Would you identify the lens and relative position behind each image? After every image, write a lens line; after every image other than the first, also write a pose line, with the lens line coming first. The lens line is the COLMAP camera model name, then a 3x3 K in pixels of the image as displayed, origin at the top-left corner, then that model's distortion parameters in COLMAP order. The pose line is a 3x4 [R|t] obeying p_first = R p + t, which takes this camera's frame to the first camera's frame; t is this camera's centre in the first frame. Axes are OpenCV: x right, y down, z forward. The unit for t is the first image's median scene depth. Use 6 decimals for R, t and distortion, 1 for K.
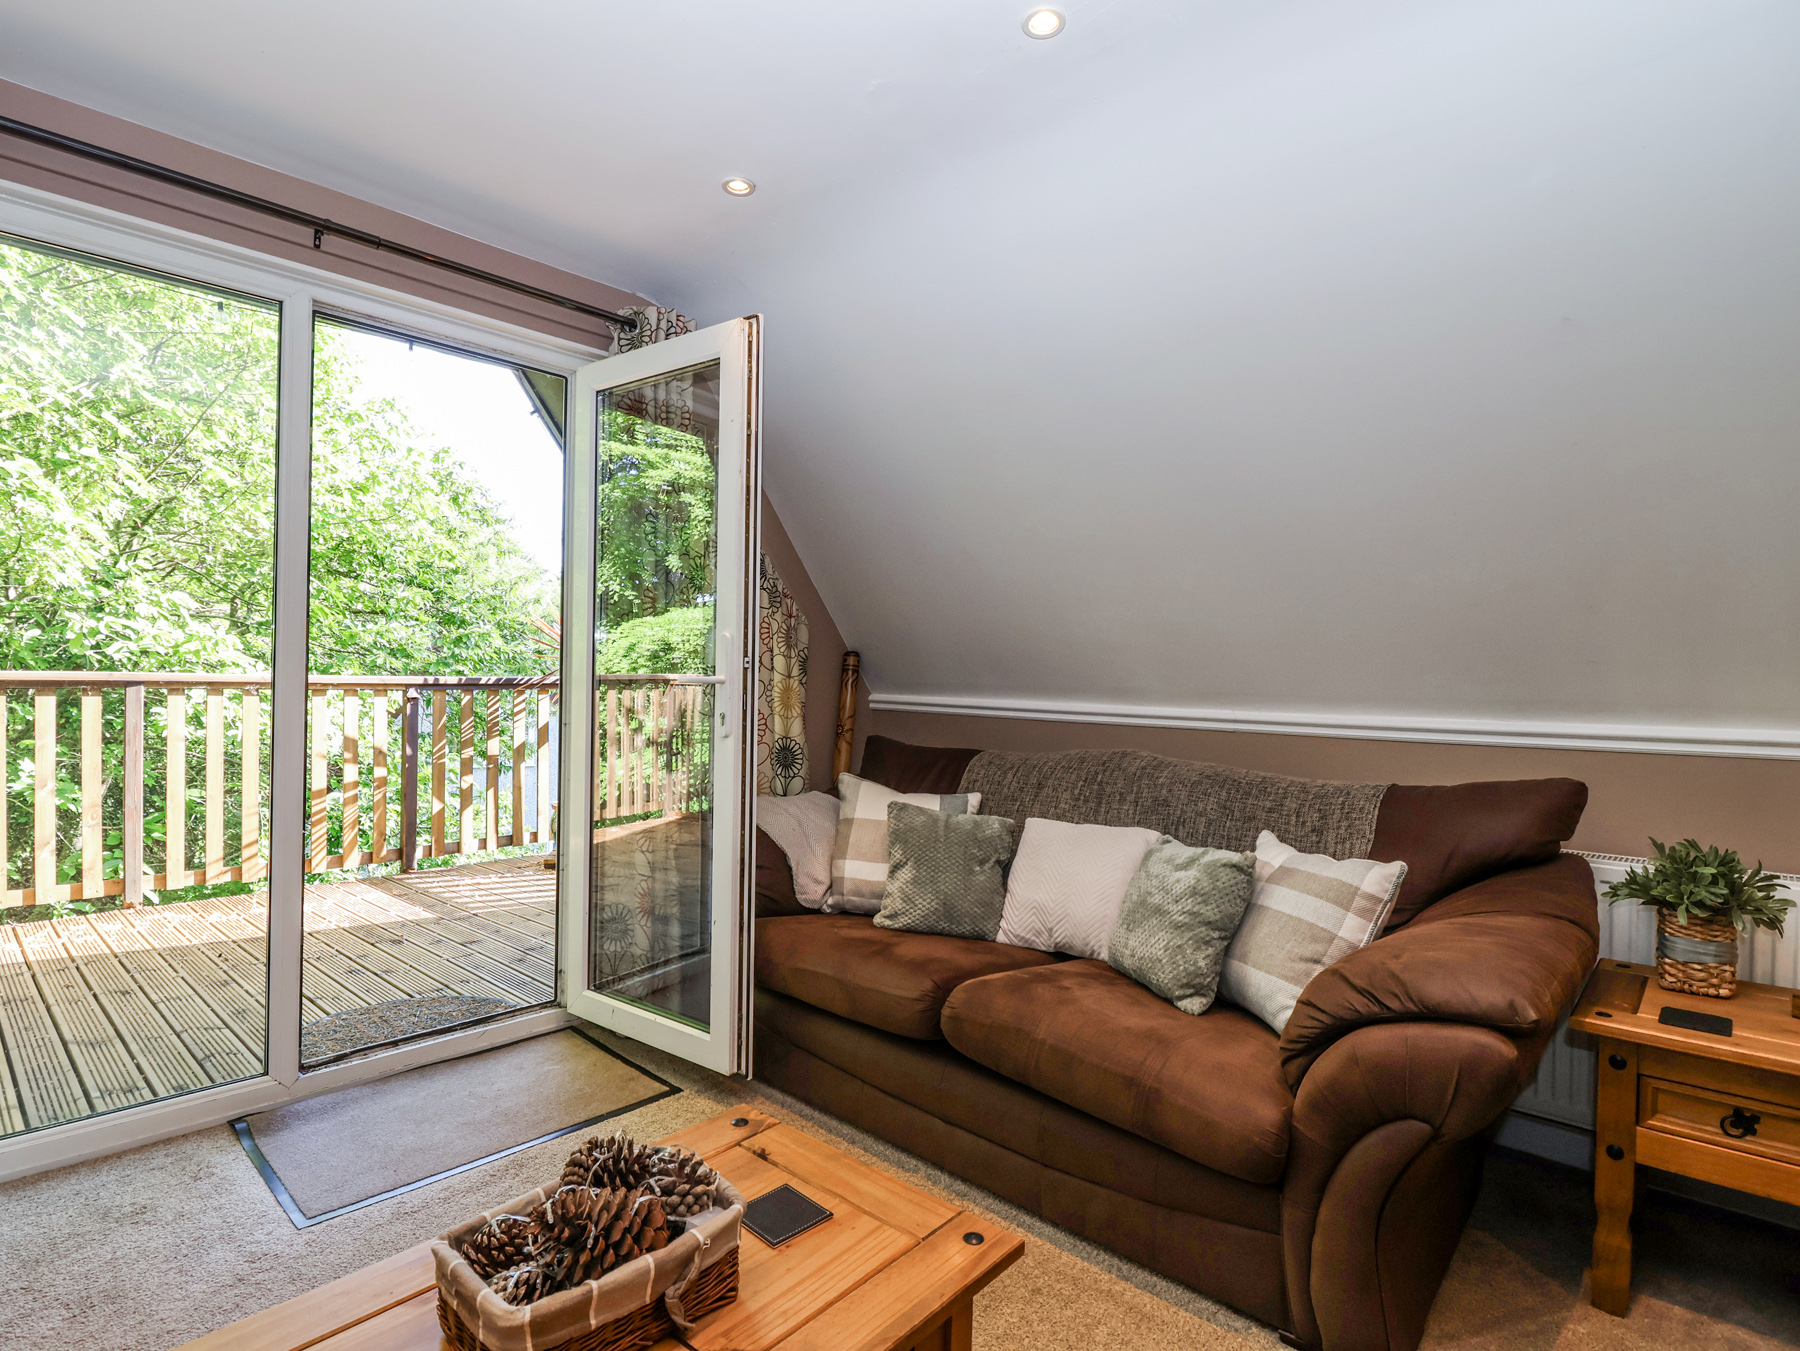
lens RADIAL K [[935.1, 0, 900.0], [0, 935.1, 675.5], [0, 0, 1]] dist [0.000184, -0.014083]
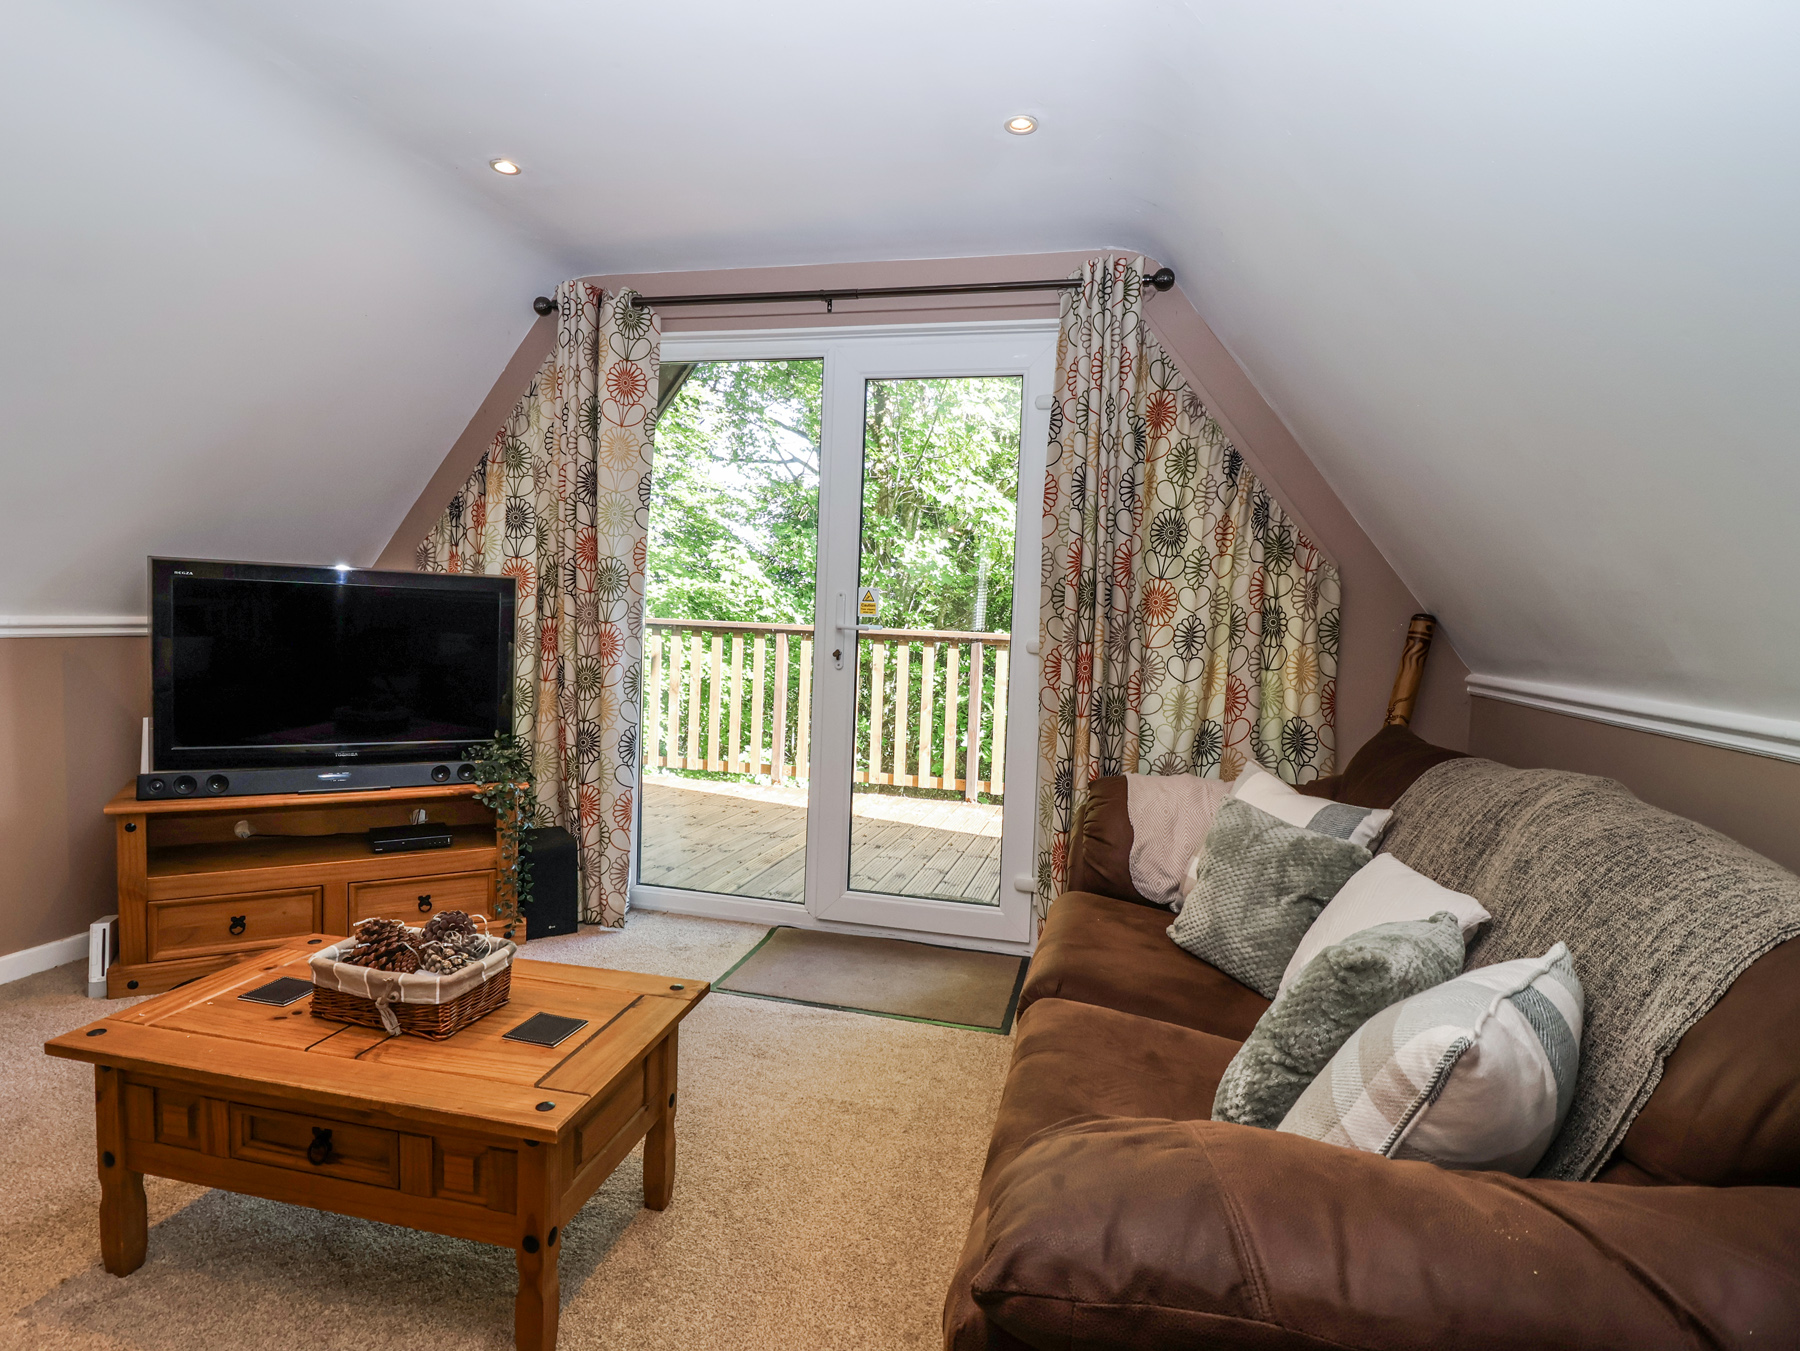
lens RADIAL K [[940.0, 0, 895.9], [0, 940.0, 671.7], [0, 0, 1]] dist [0.015926, -0.024443]
pose [[0.479981, 0.050929, -0.875799, 0.521340], [-0.033614, 0.998648, 0.039651, 0.006374], [0.876635, 0.010408, 0.481044, 0.339051]]
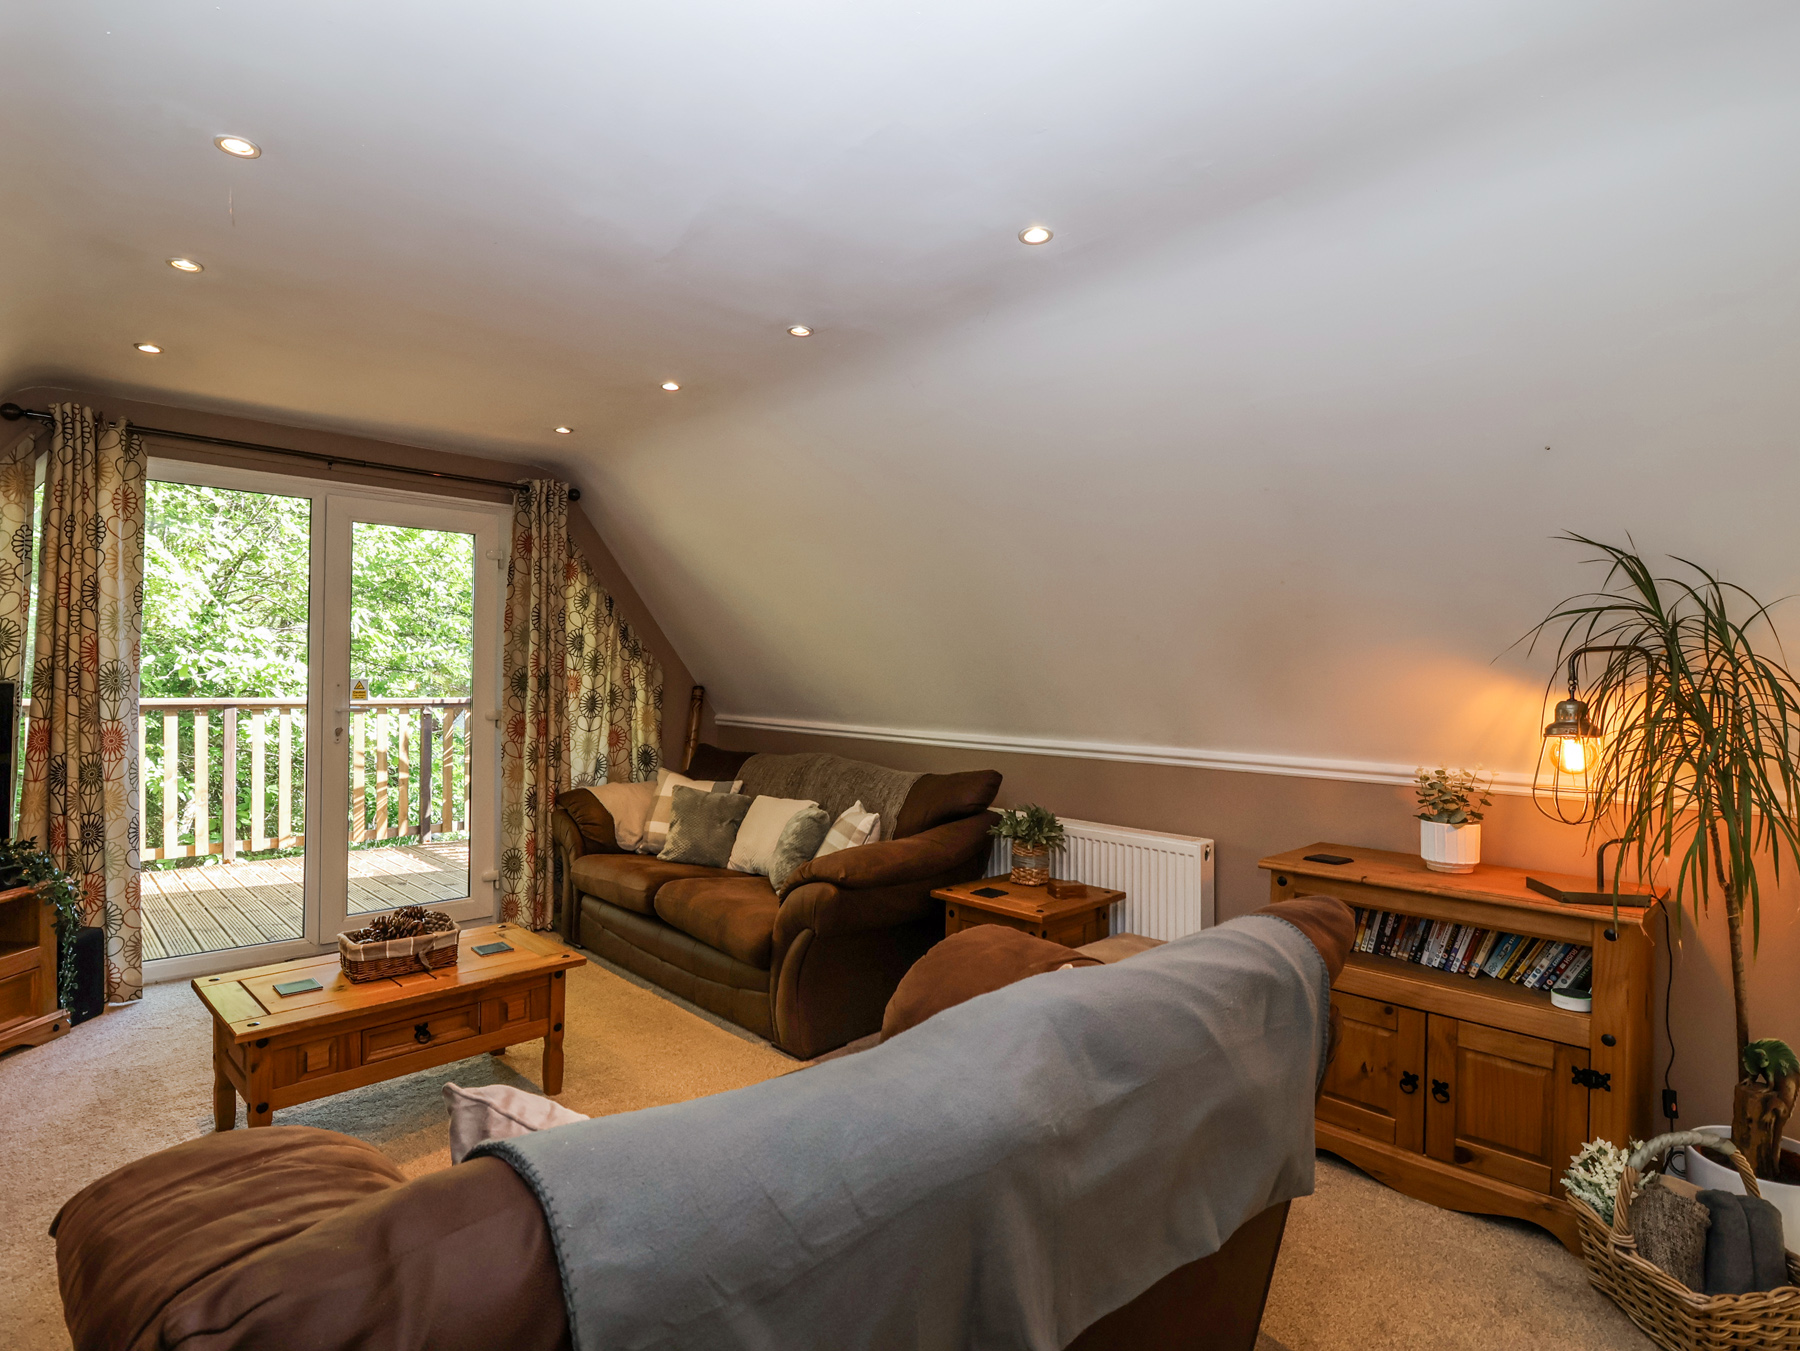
lens RADIAL K [[940.0, 0, 895.9], [0, 940.0, 671.7], [0, 0, 1]] dist [0.015926, -0.024443]
pose [[0.997505, -0.003828, -0.070489, 0.460122], [0.003370, 0.999972, -0.006619, -0.047120], [0.070512, 0.006365, 0.997491, -0.572149]]
